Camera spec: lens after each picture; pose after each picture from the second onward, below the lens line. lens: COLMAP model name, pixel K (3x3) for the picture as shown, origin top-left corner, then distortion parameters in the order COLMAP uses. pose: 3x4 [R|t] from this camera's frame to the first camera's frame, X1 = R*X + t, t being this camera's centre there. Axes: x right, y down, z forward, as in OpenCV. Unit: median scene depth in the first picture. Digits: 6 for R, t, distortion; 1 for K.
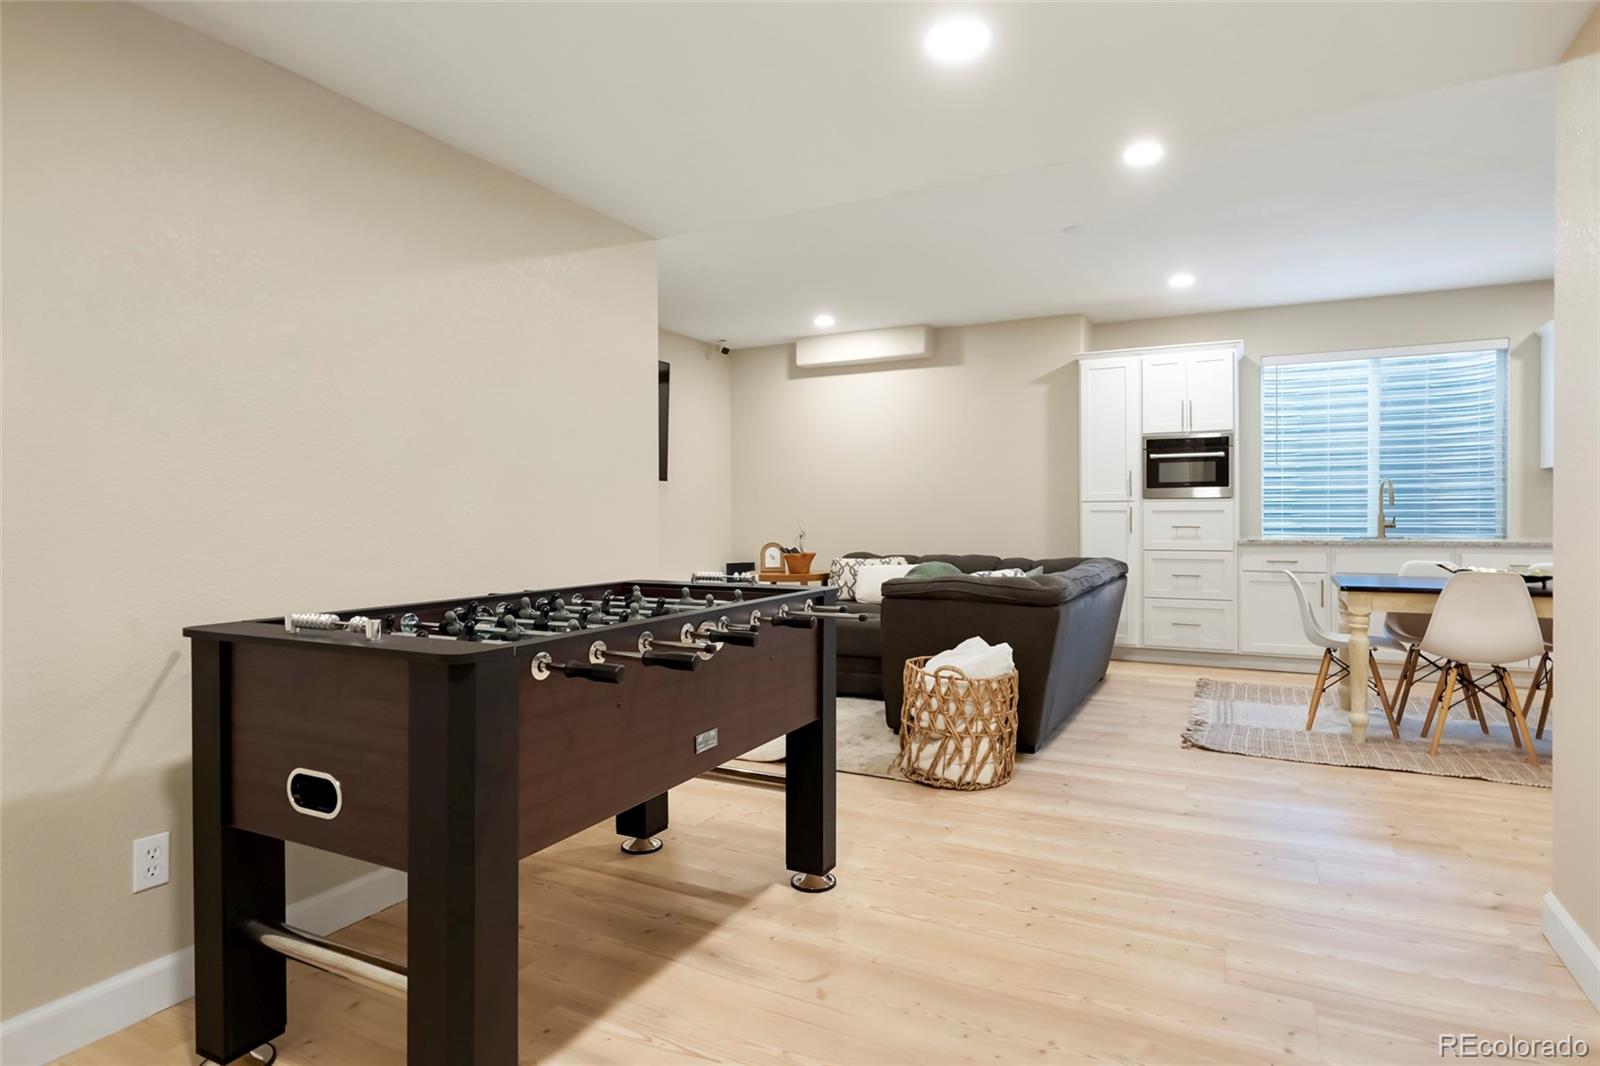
lens RADIAL K [[880.5, 0, 805.4], [0, 880.5, 513.4], [0, 0, 1]] dist [-0.022084, 0.000936]
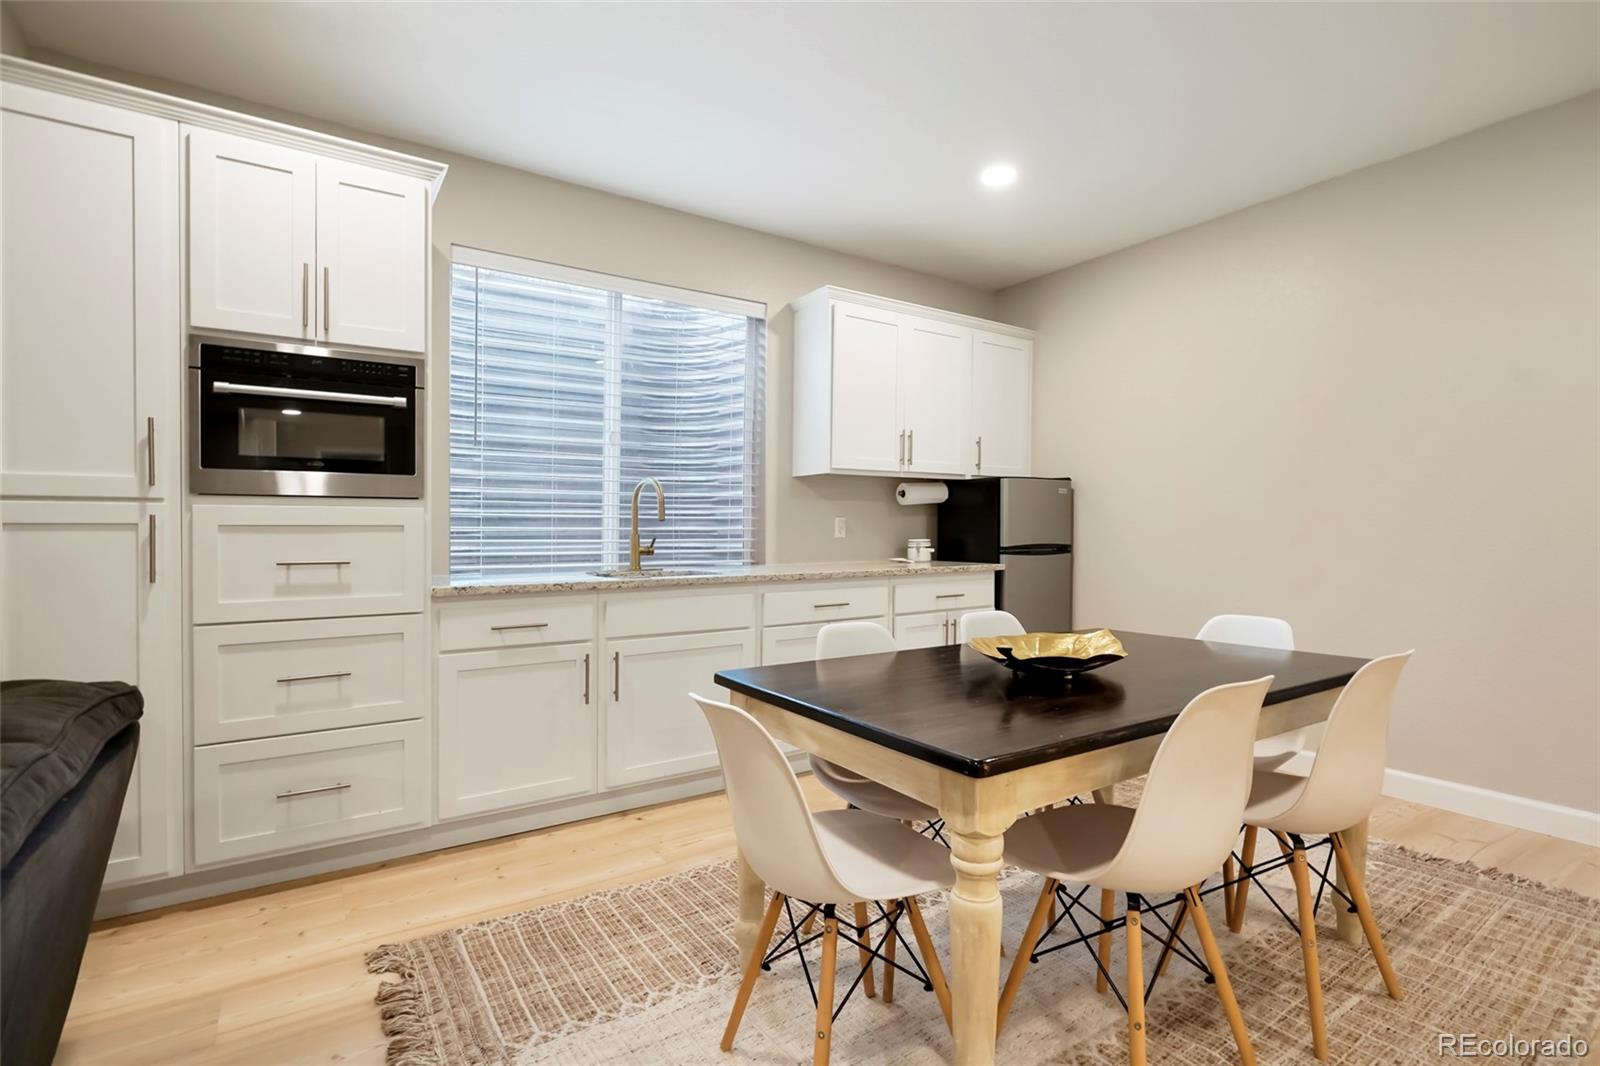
lens RADIAL K [[765.3, 0, 800.0], [0, 765.3, 533.0], [0, 0, 1]] dist [0.002377, 0.000961]
pose [[0.495287, 0.002076, 0.868727, 0.230821], [0.001469, 0.999994, -0.003227, 0.002121], [-0.868728, 0.002875, 0.495281, 0.617248]]
